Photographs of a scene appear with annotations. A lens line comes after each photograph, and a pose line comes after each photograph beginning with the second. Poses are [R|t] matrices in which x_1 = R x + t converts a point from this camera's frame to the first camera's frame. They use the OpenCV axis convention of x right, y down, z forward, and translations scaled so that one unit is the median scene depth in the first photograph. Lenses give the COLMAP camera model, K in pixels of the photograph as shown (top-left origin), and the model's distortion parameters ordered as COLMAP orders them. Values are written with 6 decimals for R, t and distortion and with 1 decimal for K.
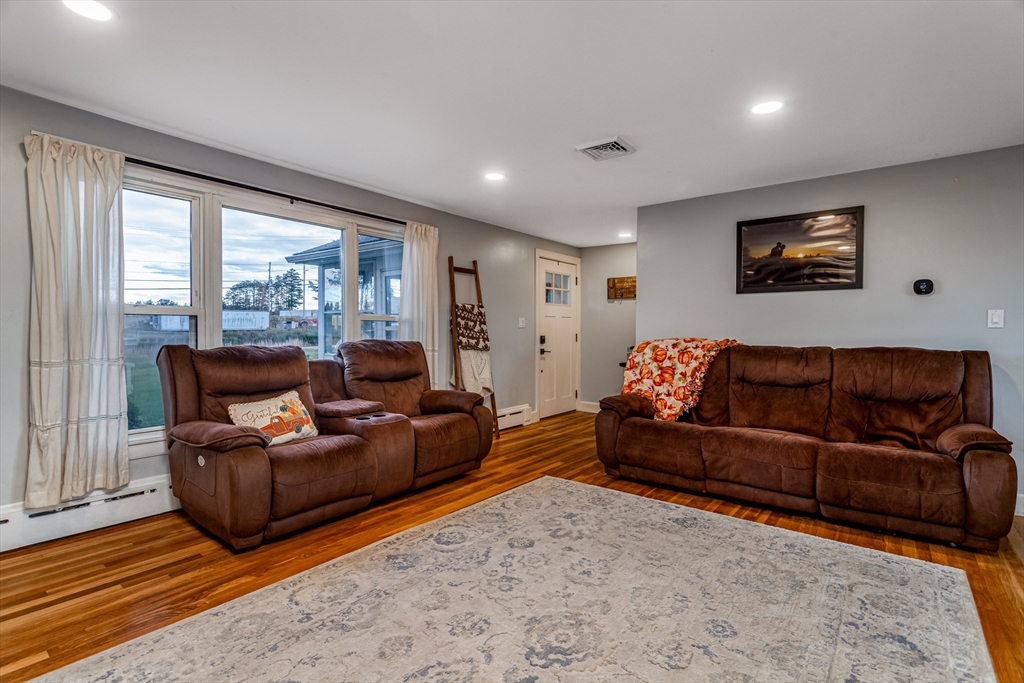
lens RADIAL K [[485.4, 0, 500.0], [0, 485.4, 346.5], [0, 0, 1]] dist [-0.002969, 0.000420]
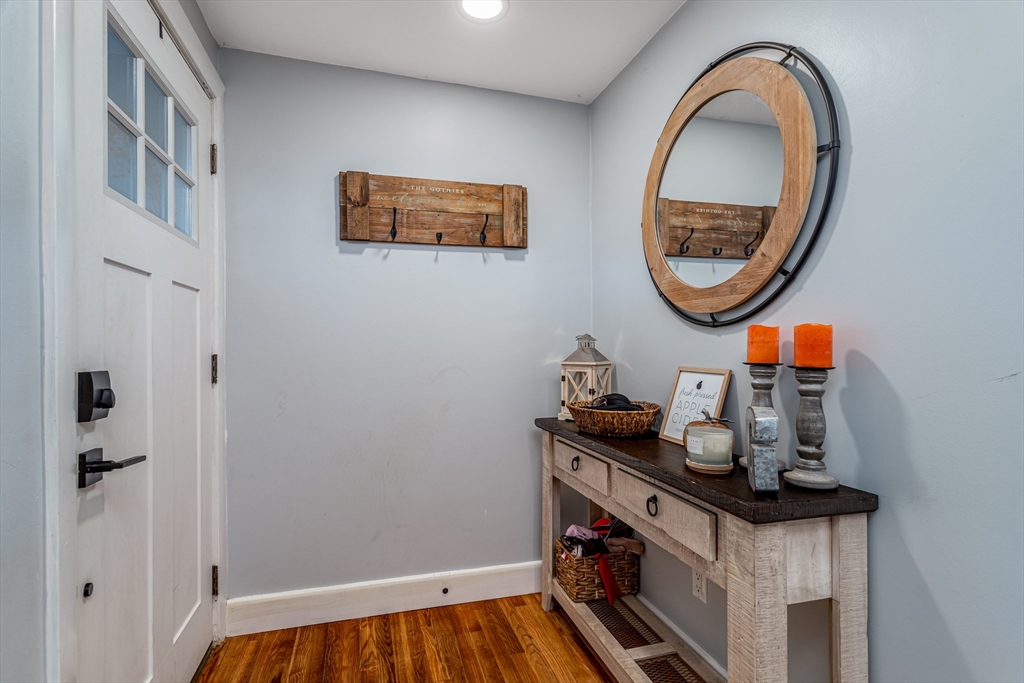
lens RADIAL K [[485.4, 0, 517.1], [0, 485.4, 345.8], [0, 0, 1]] dist [-0.002969, 0.000420]
pose [[0.550880, -0.006838, 0.834557, 0.057517], [0.033350, 0.999348, -0.013825, -0.048068], [-0.833918, 0.035449, 0.550749, 1.552146]]
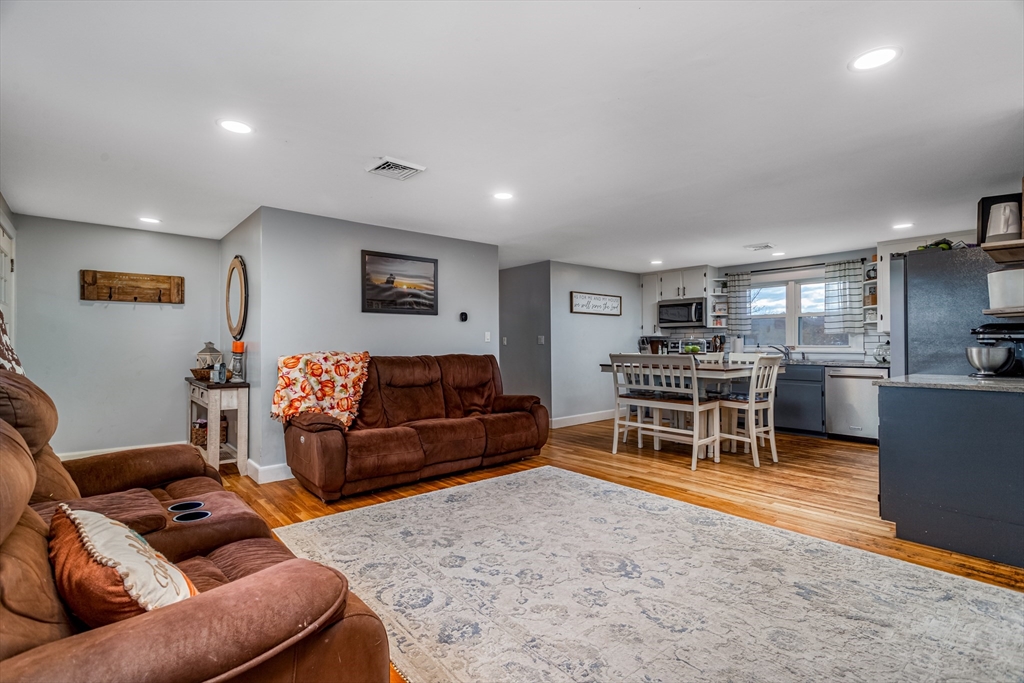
lens RADIAL K [[485.4, 0, 515.0], [0, 485.4, 341.1], [0, 0, 1]] dist [-0.002969, 0.000420]
pose [[0.179616, 0.001246, 0.983736, -0.730707], [0.036345, 0.999308, -0.007901, -0.021780], [-0.983065, 0.037174, 0.179447, 0.558255]]
